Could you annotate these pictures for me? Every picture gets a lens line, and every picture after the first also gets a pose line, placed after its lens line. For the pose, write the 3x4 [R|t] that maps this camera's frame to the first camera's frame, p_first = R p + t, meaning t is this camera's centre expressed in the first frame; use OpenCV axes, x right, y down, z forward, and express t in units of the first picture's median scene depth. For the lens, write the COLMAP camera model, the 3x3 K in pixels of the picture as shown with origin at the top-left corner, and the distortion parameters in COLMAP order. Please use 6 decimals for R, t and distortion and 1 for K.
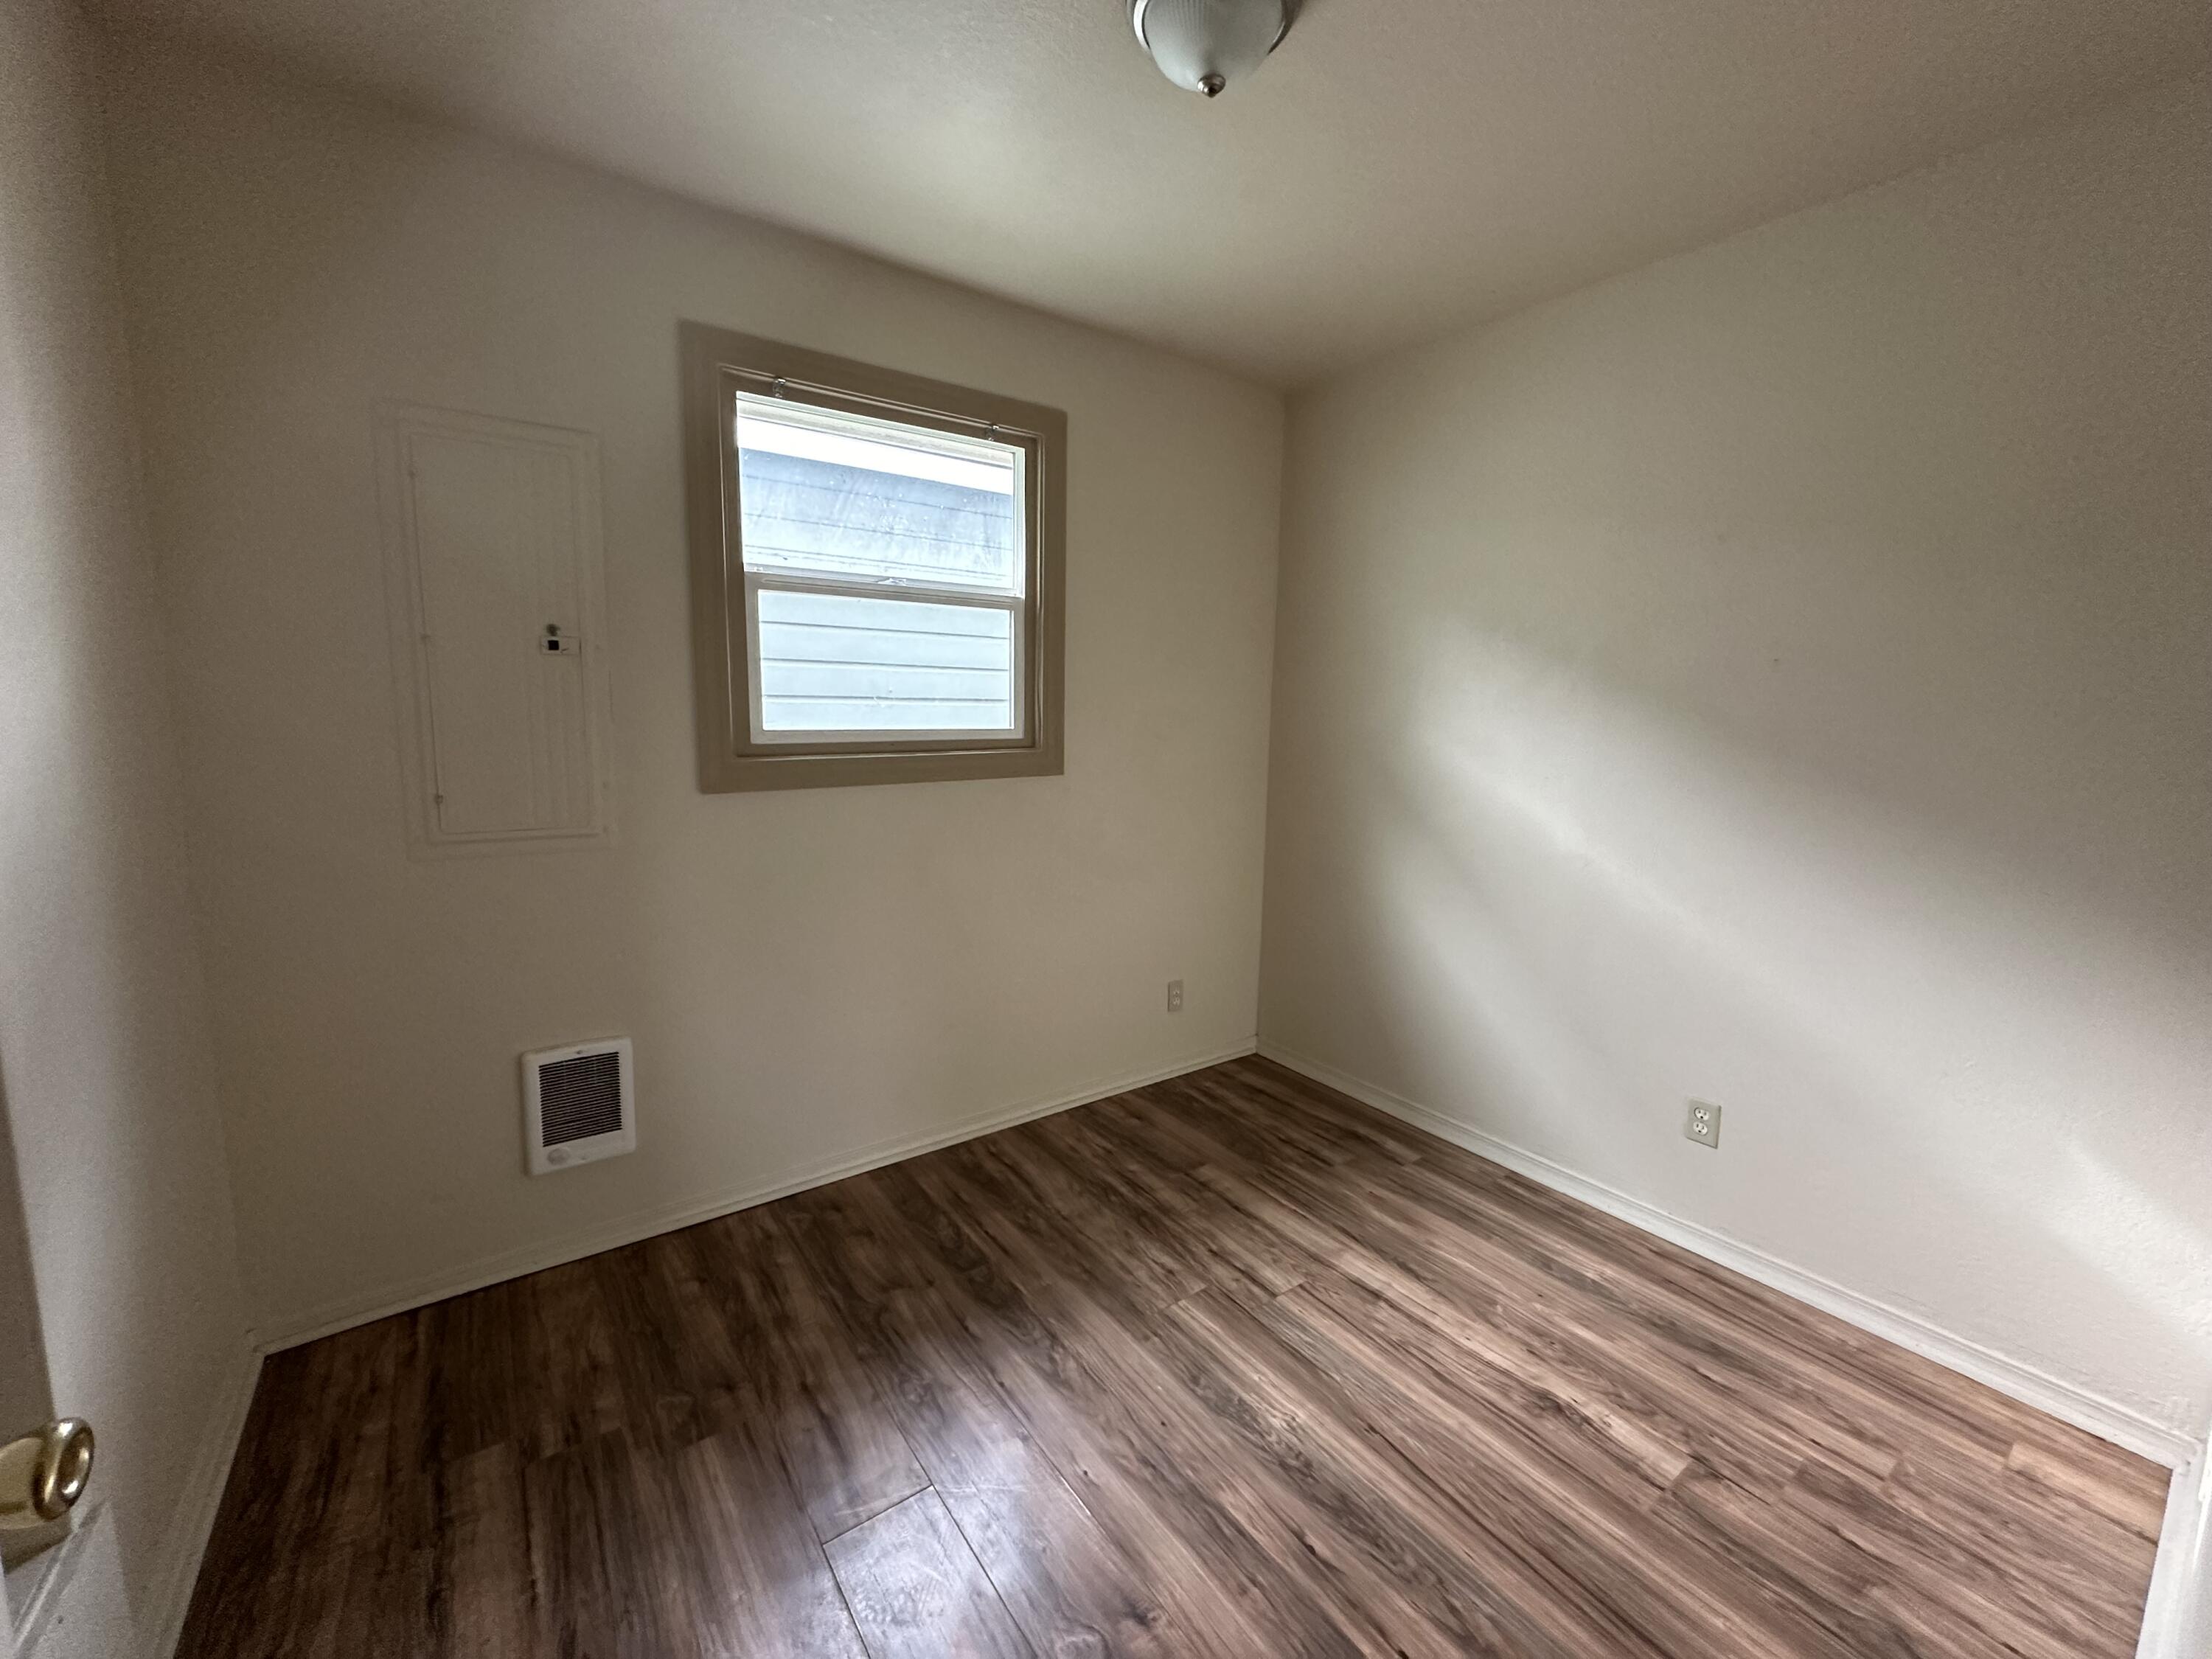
lens RADIAL K [[876.6, 0, 1109.8], [0, 876.6, 828.5], [0, 0, 1]] dist [-0.000248, 0.000259]
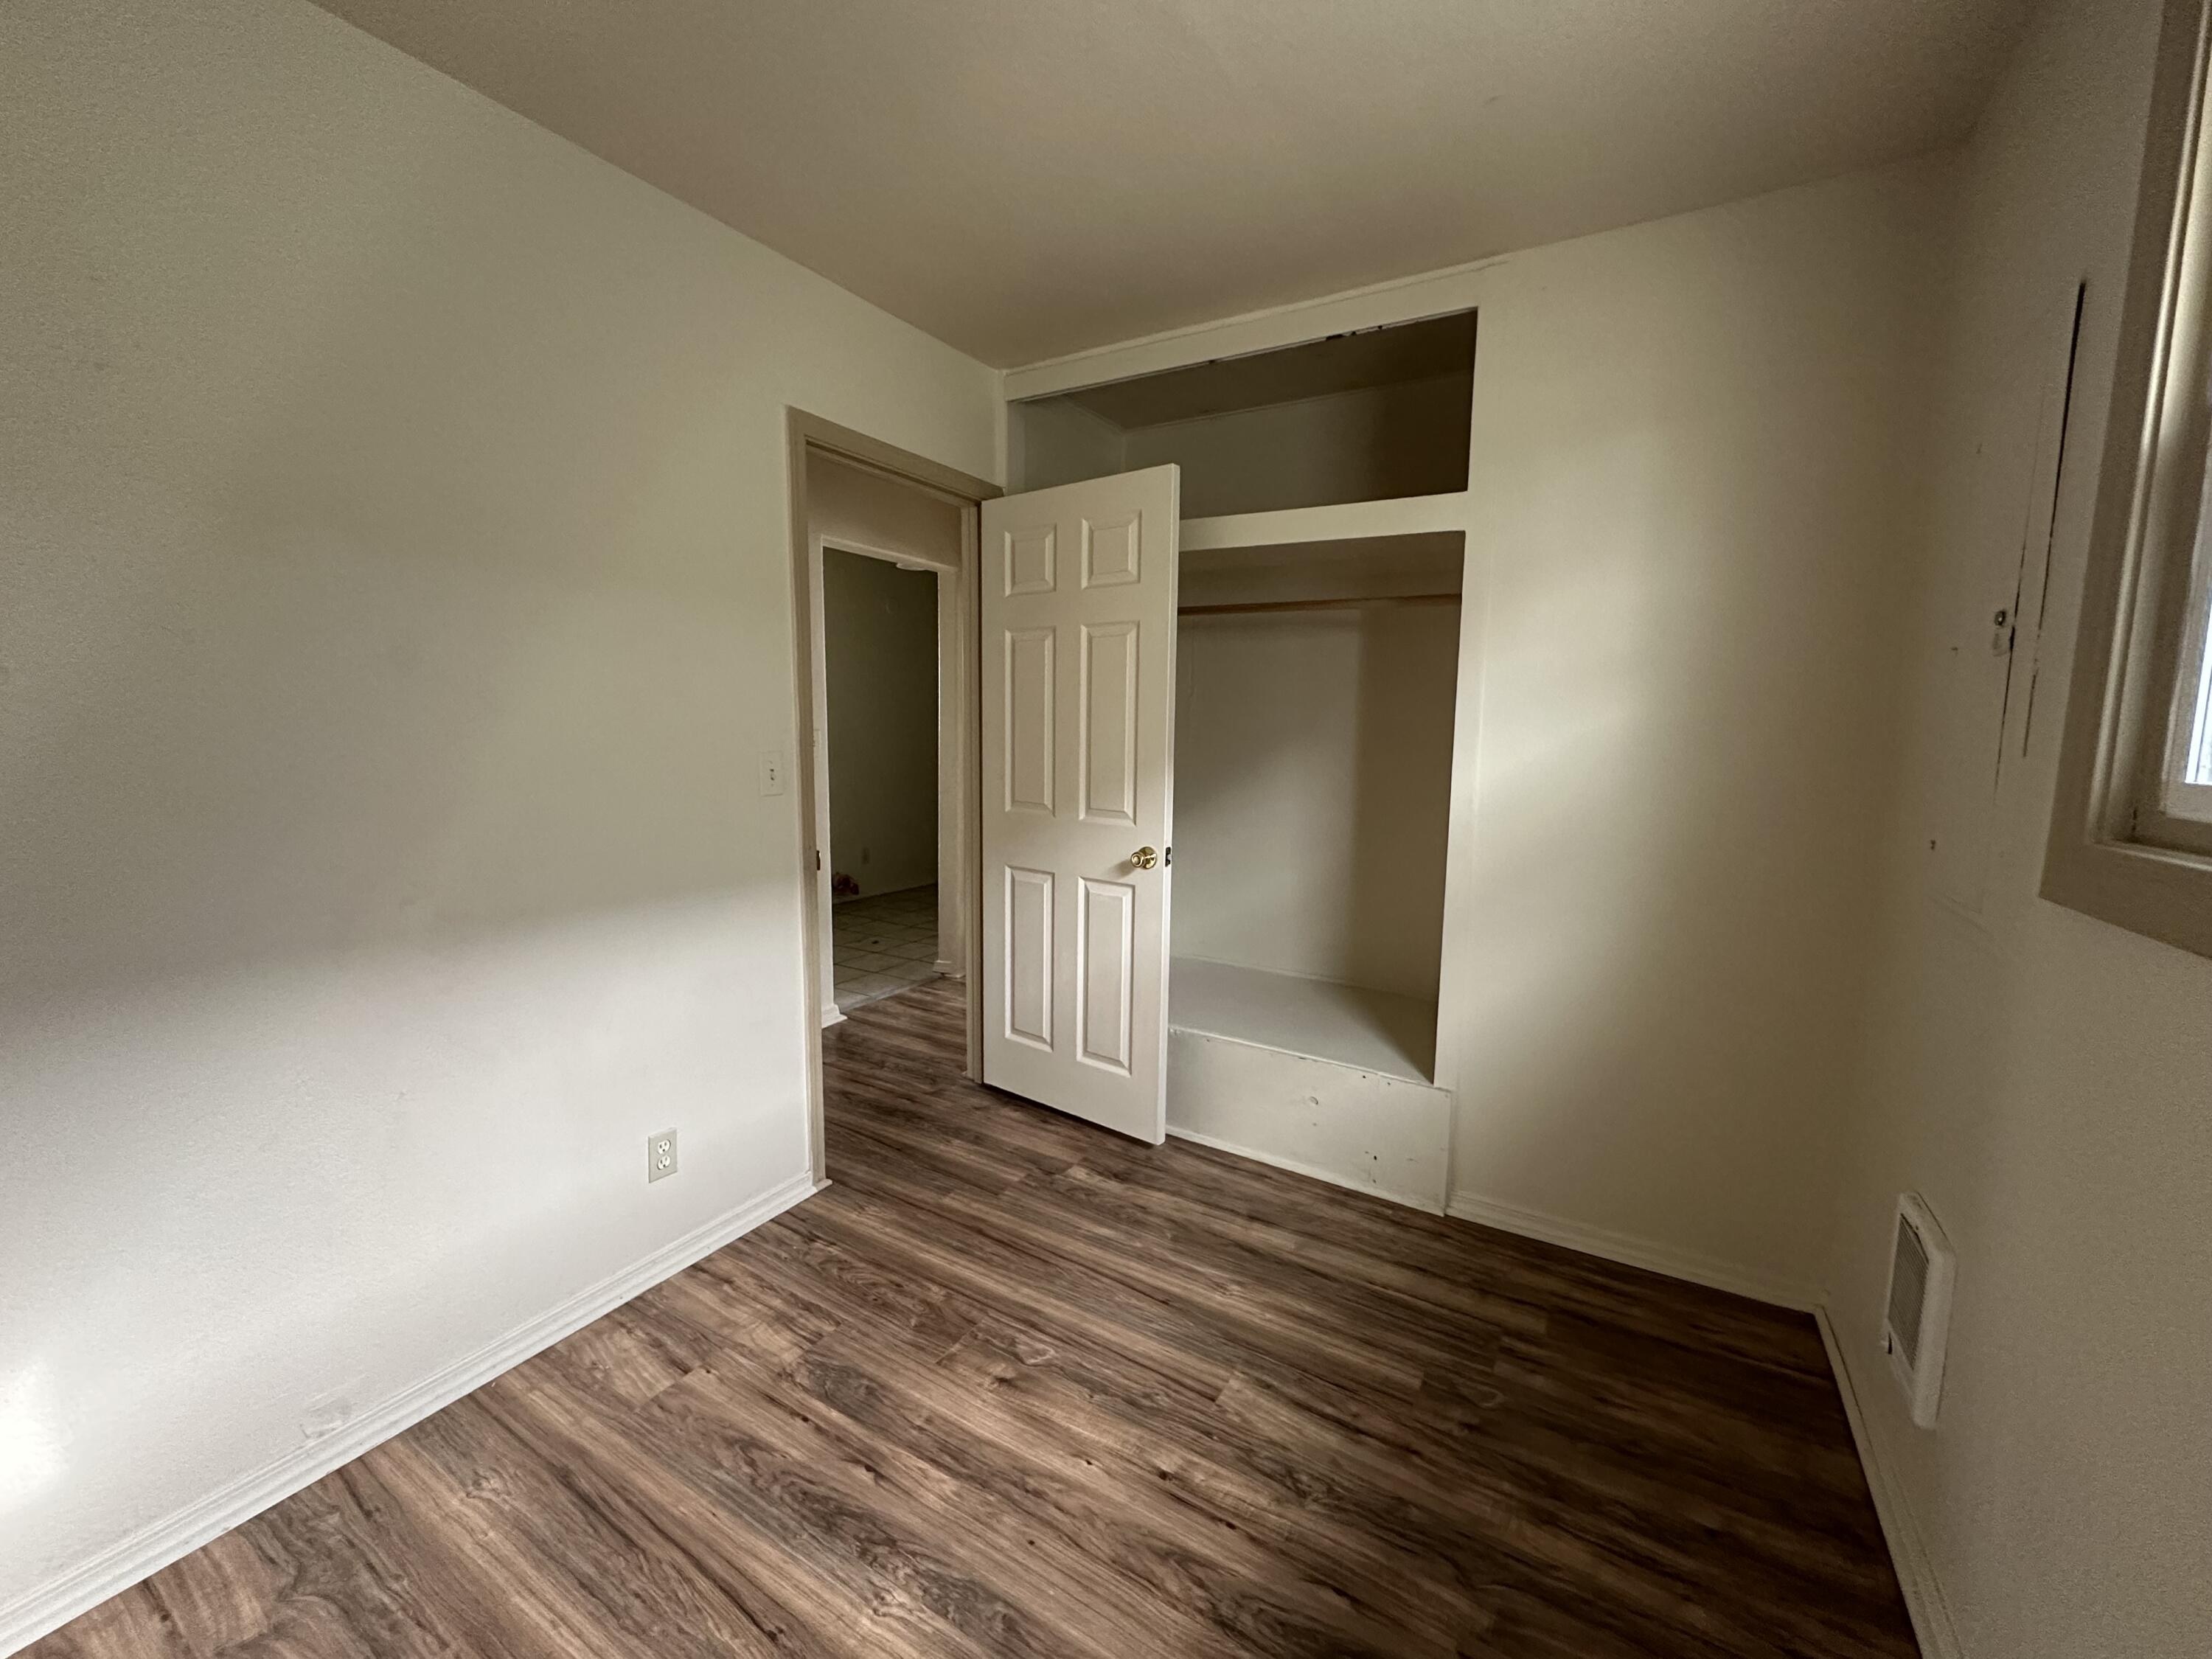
lens RADIAL K [[876.6, 0, 1109.8], [0, 876.6, 828.5], [0, 0, 1]] dist [-0.000248, 0.000259]
pose [[-0.919475, 0.019883, -0.392646, 0.325249], [-0.077405, 0.970017, 0.230382, -0.211756], [0.385454, 0.242223, -0.890367, 1.680363]]
